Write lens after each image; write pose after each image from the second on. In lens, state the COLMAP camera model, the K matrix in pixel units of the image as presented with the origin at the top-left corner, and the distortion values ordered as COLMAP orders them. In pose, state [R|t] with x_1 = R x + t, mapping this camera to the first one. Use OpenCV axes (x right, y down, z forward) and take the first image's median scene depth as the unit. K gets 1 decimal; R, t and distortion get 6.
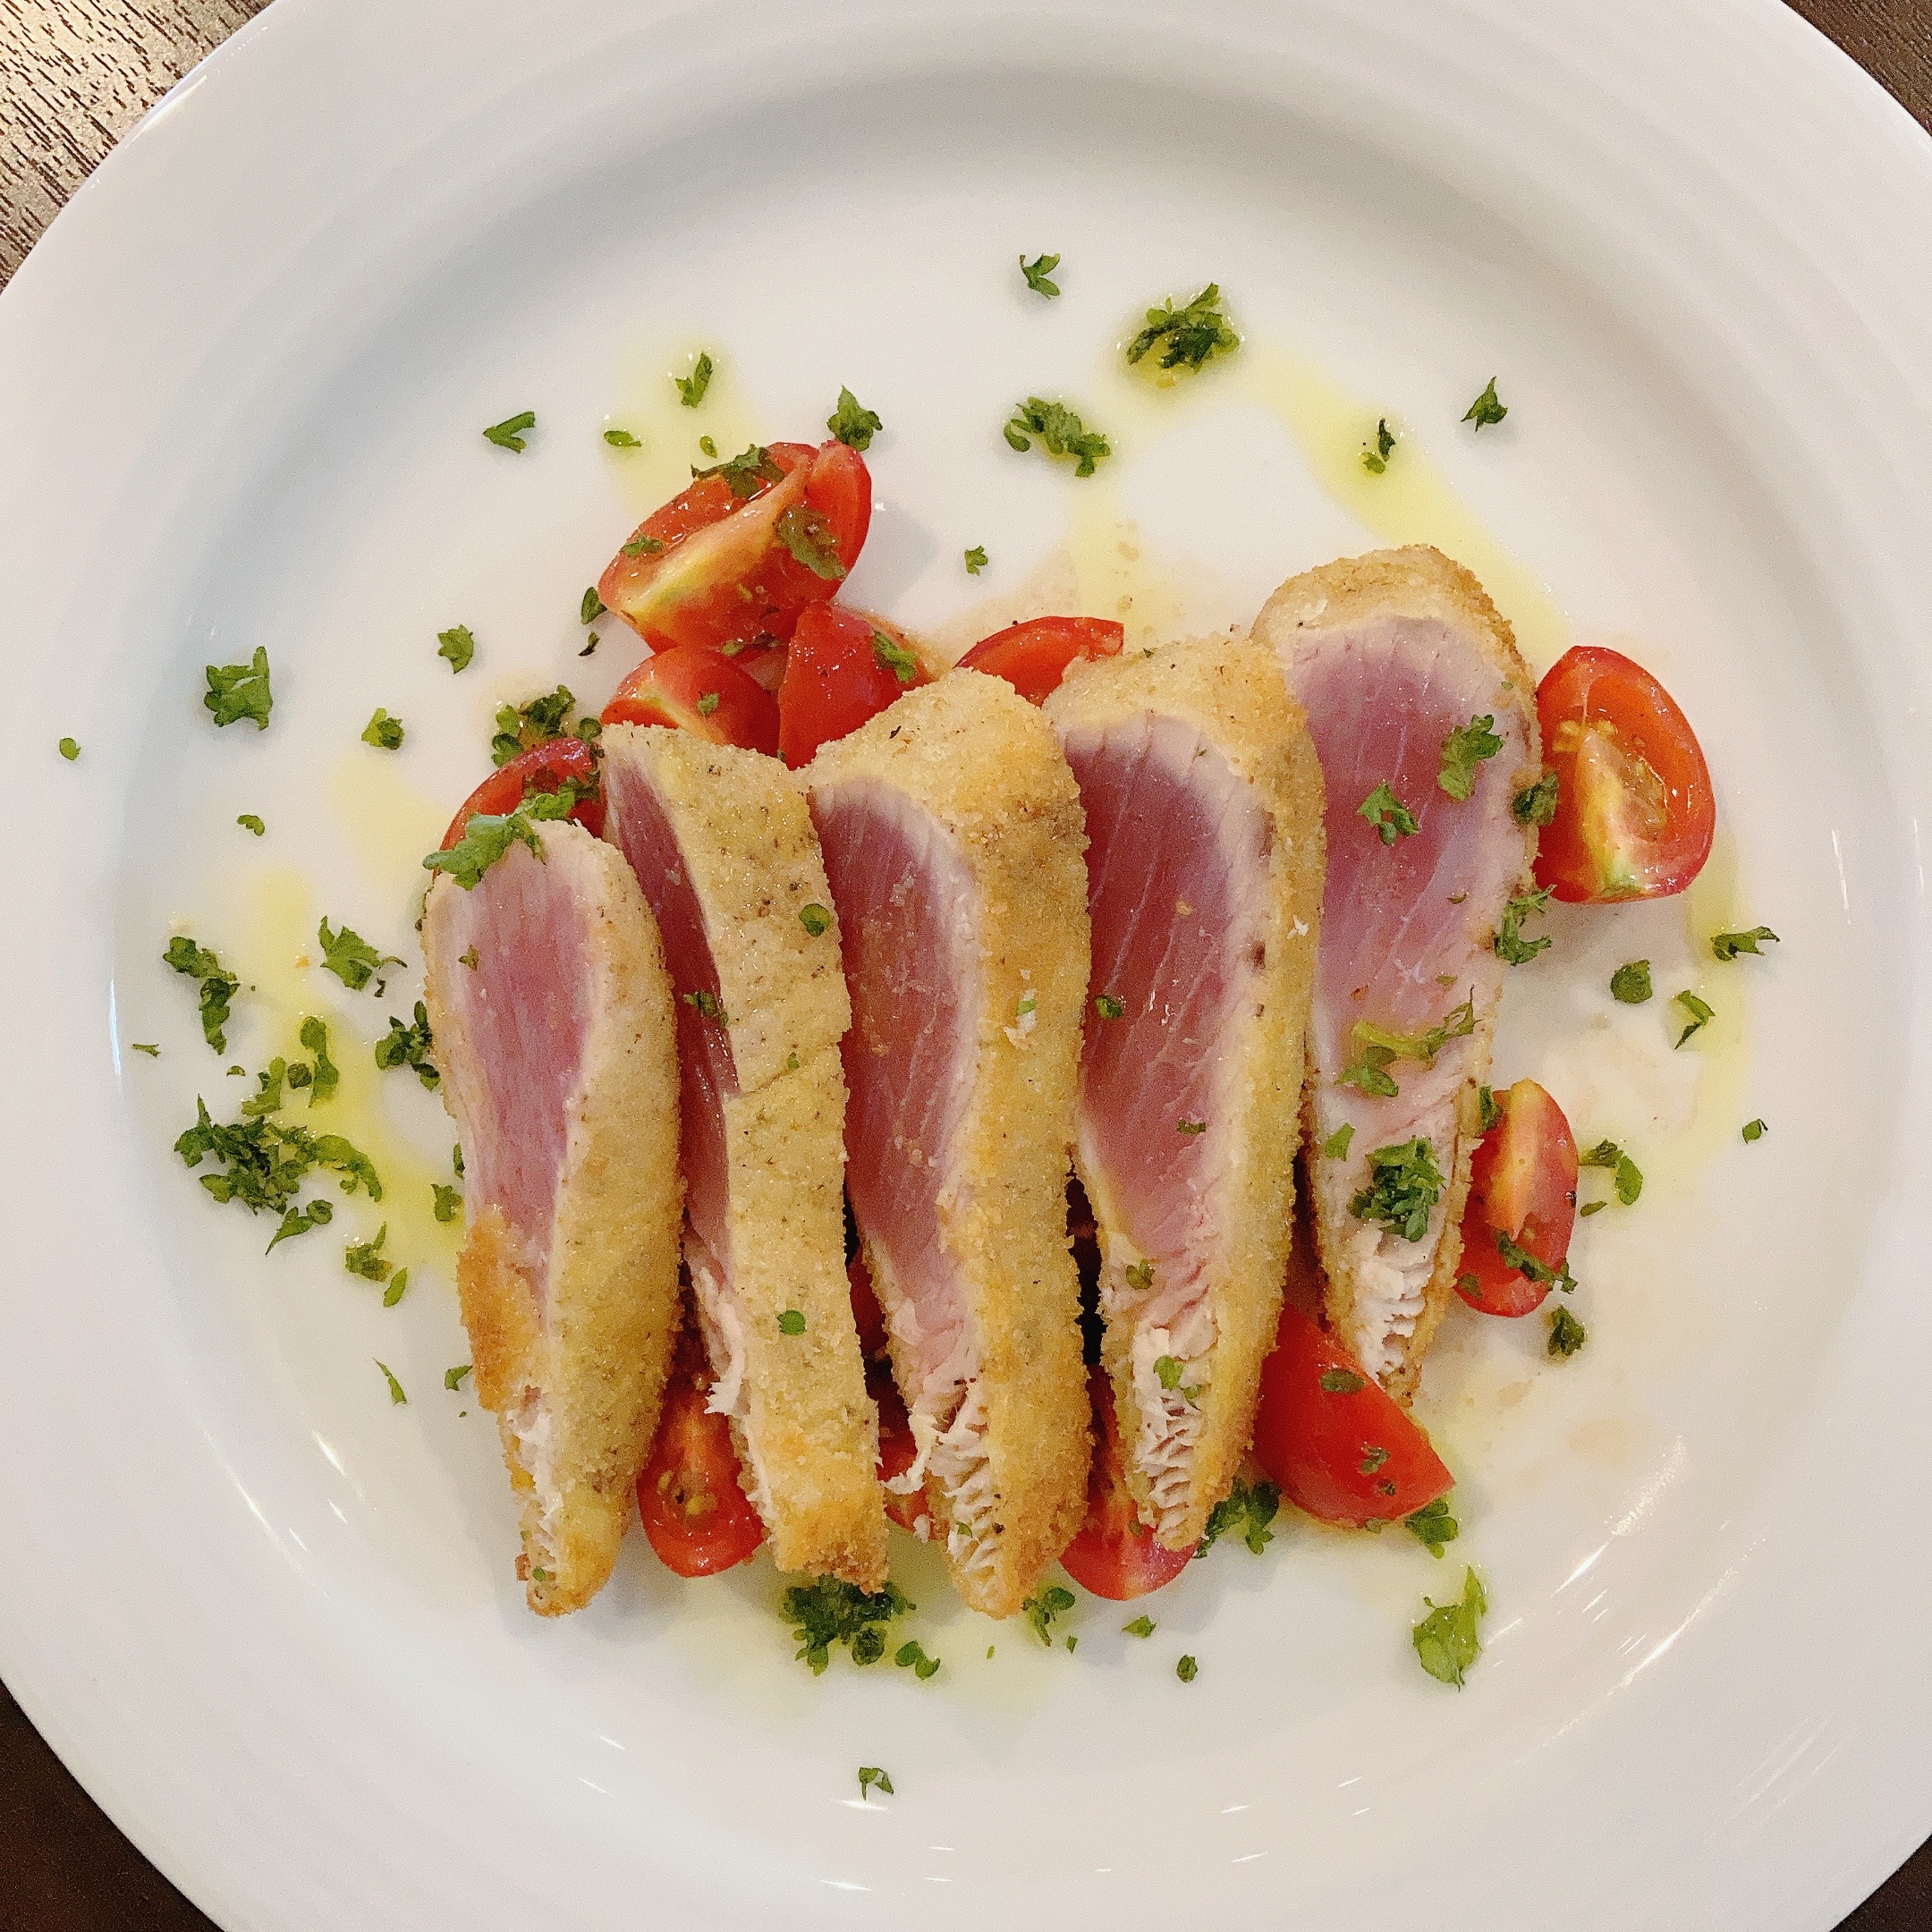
lens RADIAL K [[2147.7, 0, 941.3], [0, 2147.7, 1009.7], [0, 0, 1]] dist [0.091594, -0.326193]
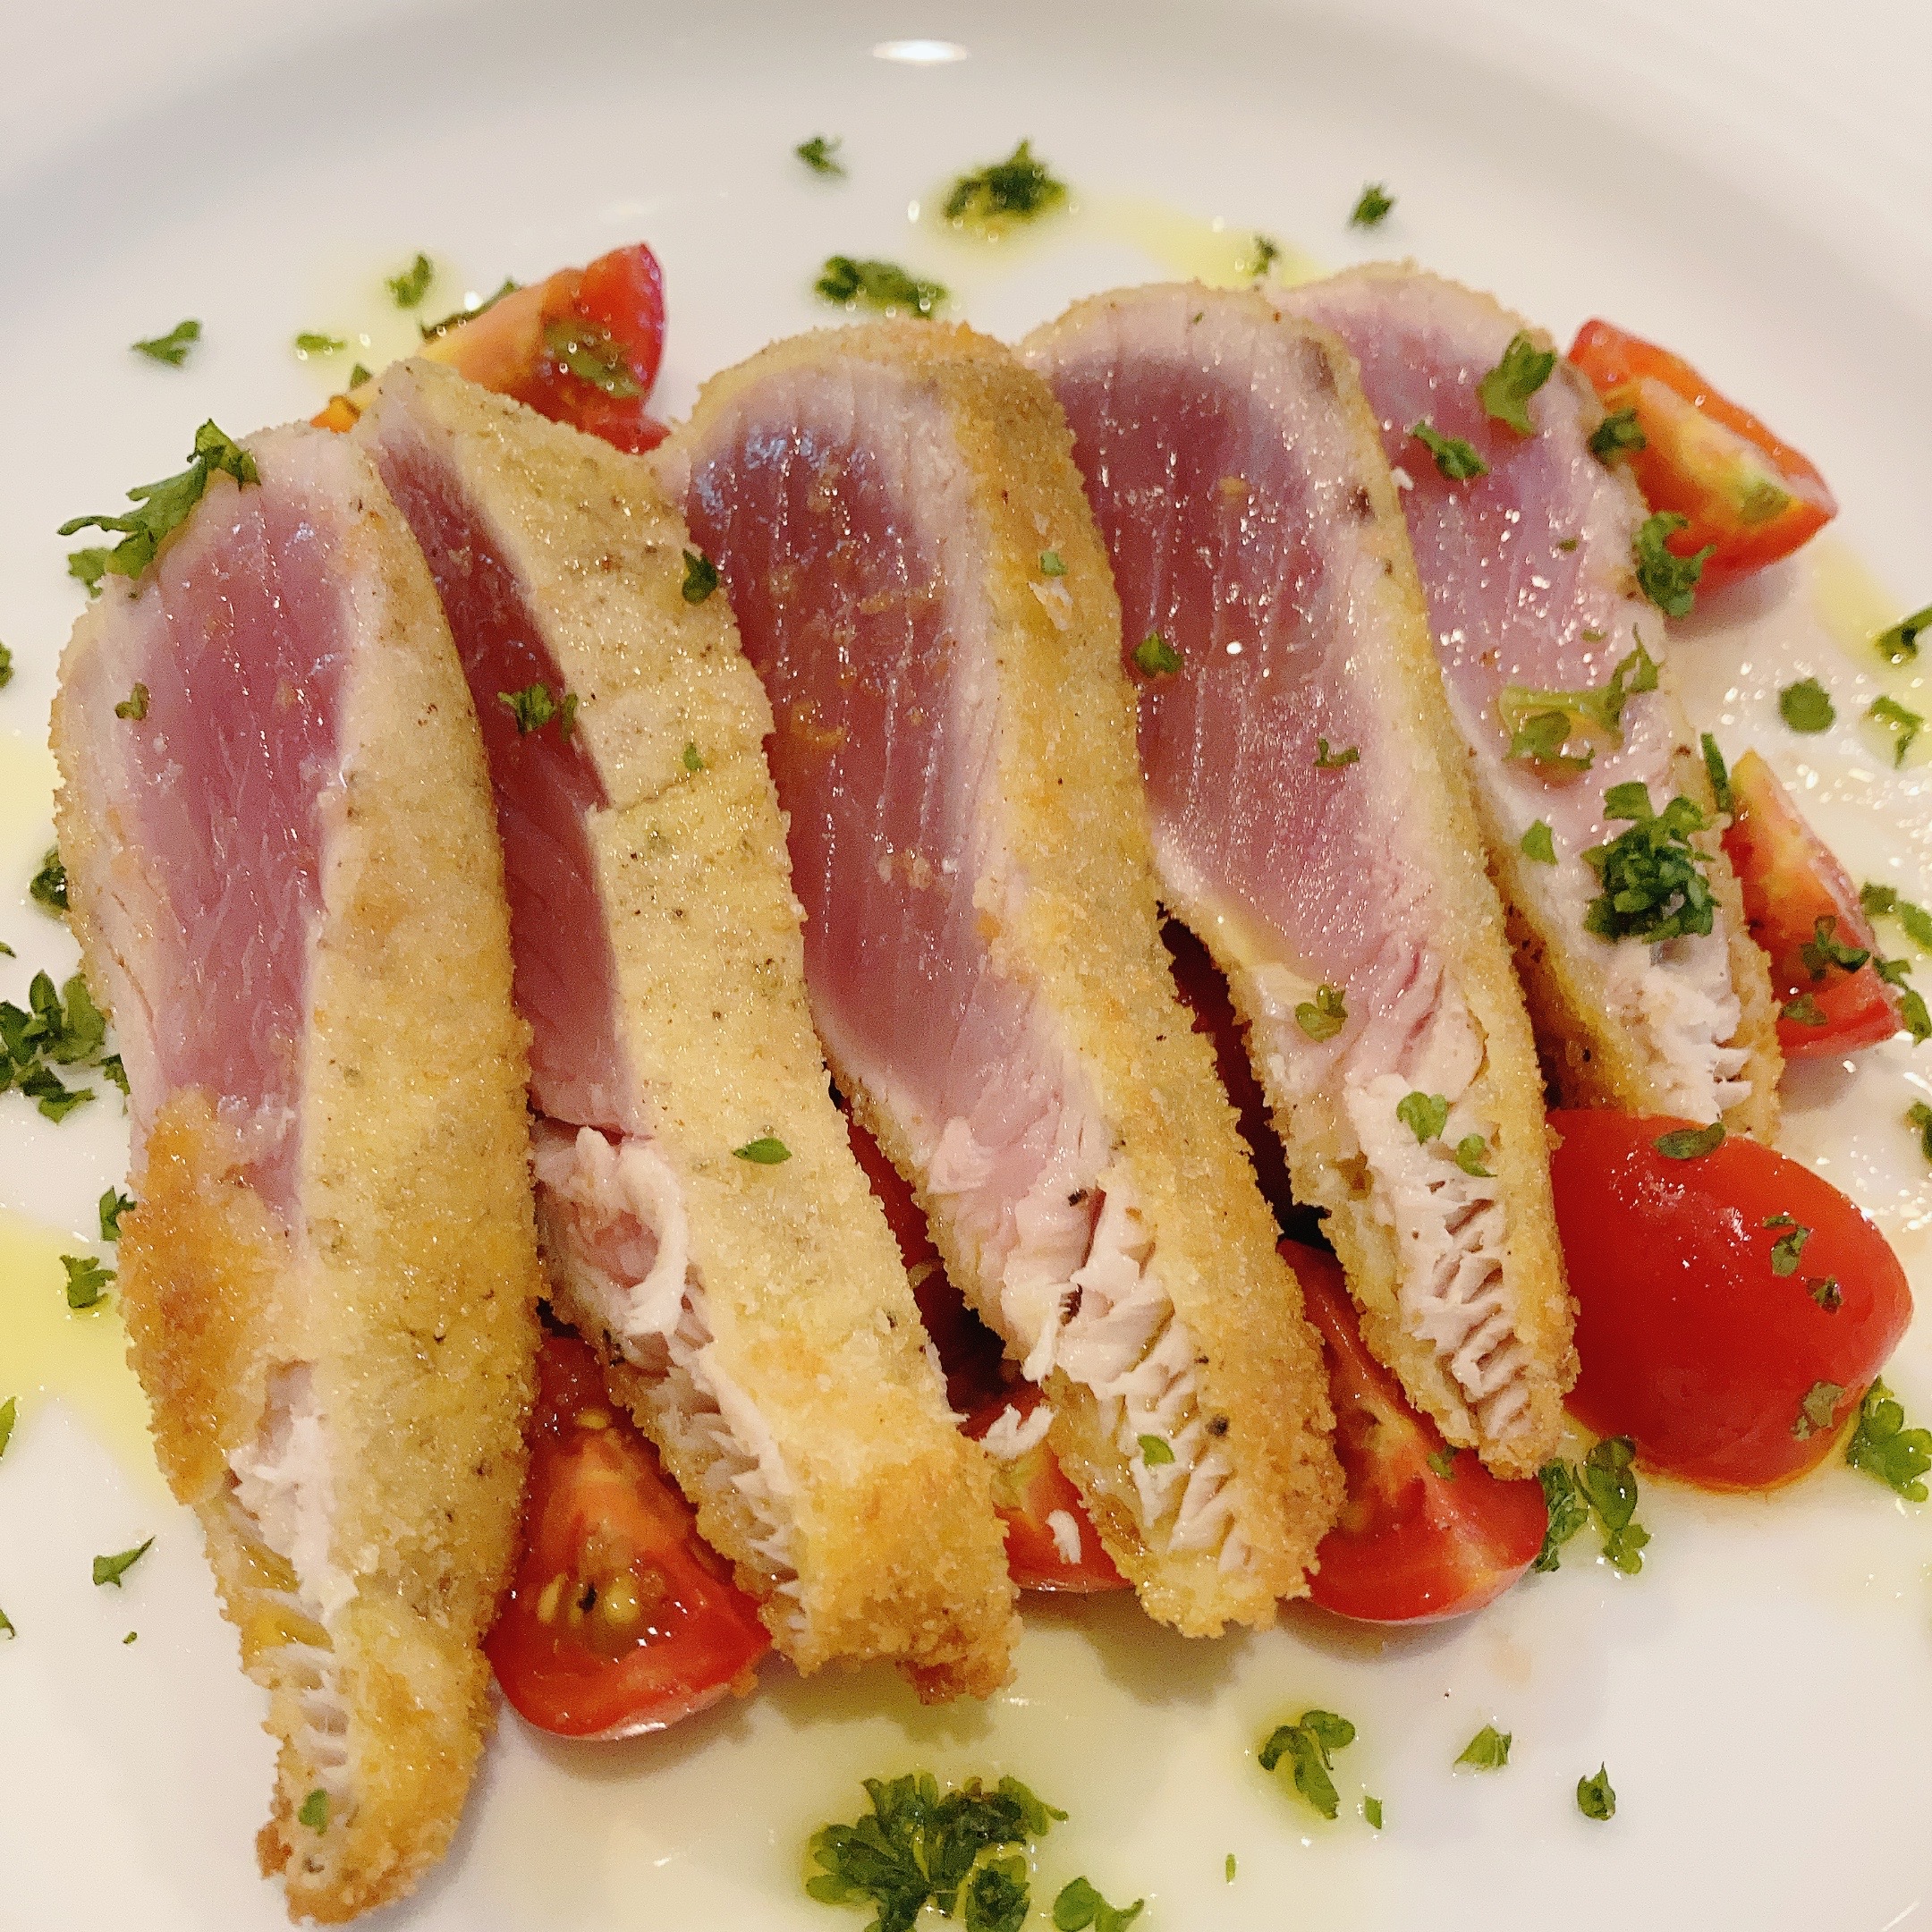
lens RADIAL K [[2147.7, 0, 941.3], [0, 2147.7, 1009.7], [0, 0, 1]] dist [0.091594, -0.326193]
pose [[0.969895, -0.121166, 0.211241, -0.136066], [0.215629, 0.830417, -0.513724, 0.405753], [-0.113173, 0.543808, 0.831544, 0.511113]]
